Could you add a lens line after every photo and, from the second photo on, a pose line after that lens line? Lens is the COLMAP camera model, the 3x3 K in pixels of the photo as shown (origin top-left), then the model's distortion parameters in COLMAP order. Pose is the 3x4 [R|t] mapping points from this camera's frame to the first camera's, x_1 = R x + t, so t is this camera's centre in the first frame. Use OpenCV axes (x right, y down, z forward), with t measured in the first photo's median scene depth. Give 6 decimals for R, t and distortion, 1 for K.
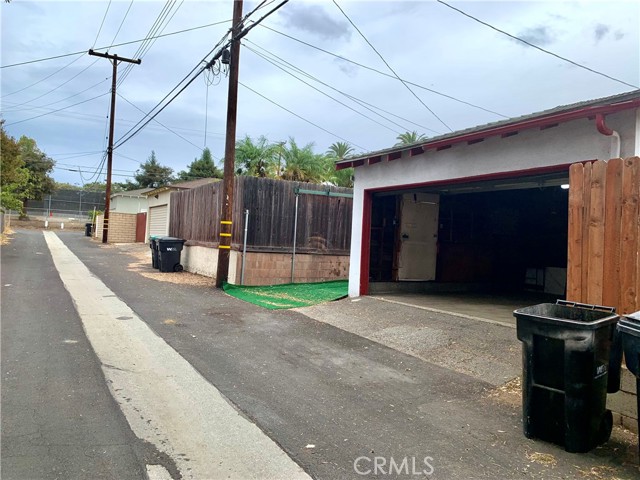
lens RADIAL K [[493.4, 0, 320.0], [0, 493.4, 240.0], [0, 0, 1]] dist [0.038496, -0.017626]
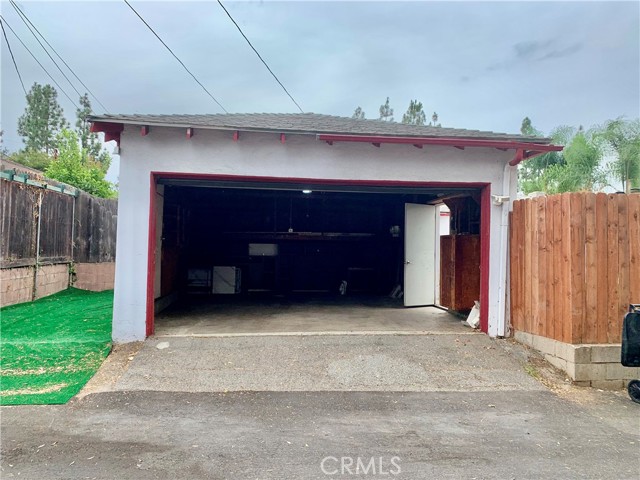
lens RADIAL K [[493.4, 0, 320.0], [0, 493.4, 240.0], [0, 0, 1]] dist [0.038496, -0.017626]
pose [[0.393787, -0.018539, 0.919015, -0.905346], [-0.009187, 0.999667, 0.024102, -0.059426], [-0.919156, -0.017934, 0.393485, 1.125894]]
